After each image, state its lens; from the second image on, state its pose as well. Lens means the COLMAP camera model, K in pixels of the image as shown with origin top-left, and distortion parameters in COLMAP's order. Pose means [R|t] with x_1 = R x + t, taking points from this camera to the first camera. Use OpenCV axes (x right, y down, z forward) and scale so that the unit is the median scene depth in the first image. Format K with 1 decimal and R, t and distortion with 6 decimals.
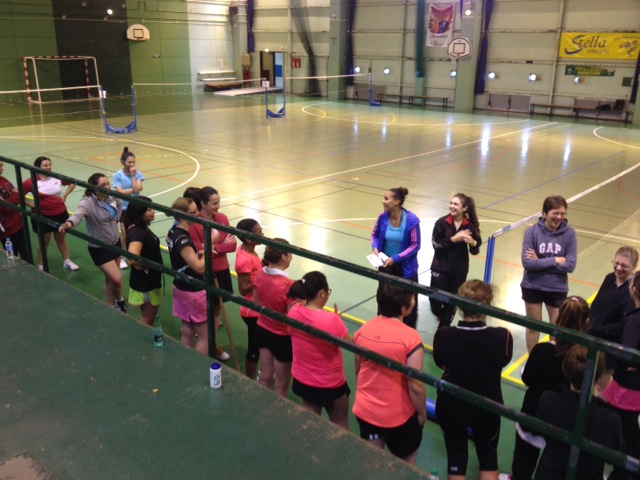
lens RADIAL K [[597.0, 0, 320.0], [0, 597.0, 240.0], [0, 0, 1]] dist [0.086420, -0.155653]
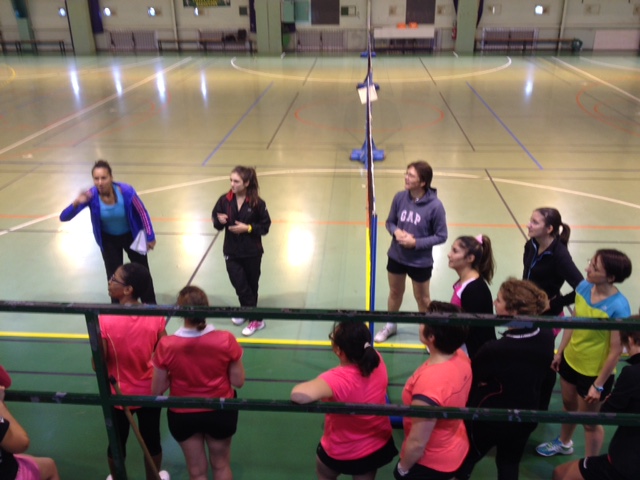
lens RADIAL K [[597.0, 0, 320.0], [0, 597.0, 240.0], [0, 0, 1]] dist [0.086420, -0.155653]
pose [[0.811504, -0.255370, 0.525593, -0.022201], [0.203706, 0.966660, 0.155154, -0.014943], [-0.547691, -0.018842, 0.836468, 0.052844]]
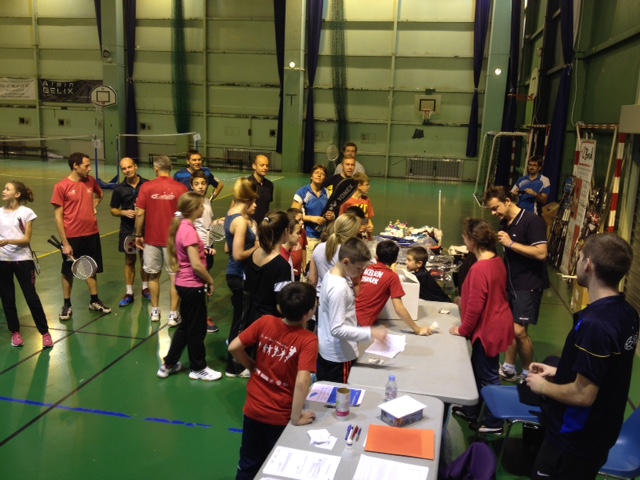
lens RADIAL K [[597.0, 0, 320.0], [0, 597.0, 240.0], [0, 0, 1]] dist [0.086420, -0.155653]
pose [[0.865535, -0.076577, 0.494959, 0.685010], [0.128450, 0.989129, -0.071589, 0.187663], [-0.484096, 0.125540, 0.865962, -0.450949]]
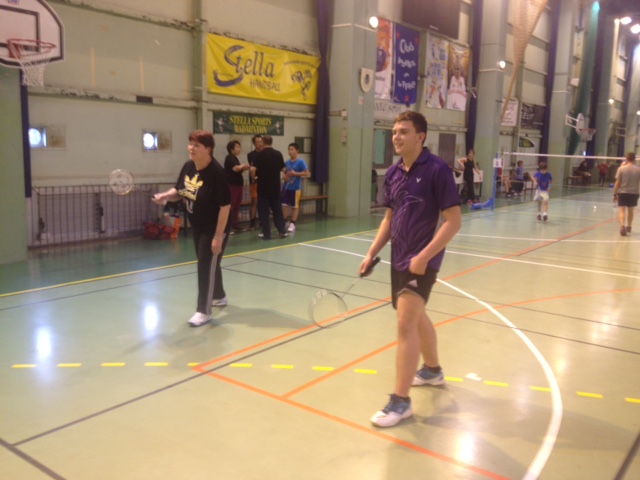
lens RADIAL K [[597.0, 0, 320.0], [0, 597.0, 240.0], [0, 0, 1]] dist [0.086420, -0.155653]
pose [[-0.064729, -0.169244, 0.983446, -0.030803], [0.286865, 0.940759, 0.180779, -0.236718], [-0.955782, 0.293818, -0.012345, 0.877855]]
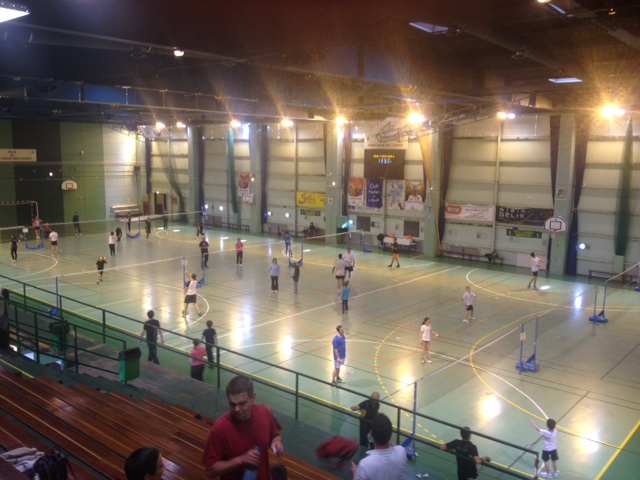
lens RADIAL K [[597.0, 0, 320.0], [0, 597.0, 240.0], [0, 0, 1]] dist [0.086420, -0.155653]
pose [[0.999958, -0.002919, 0.008713, 0.411563], [0.004370, 0.985193, -0.171391, 0.094370], [-0.008084, 0.171422, 0.985165, -0.663818]]
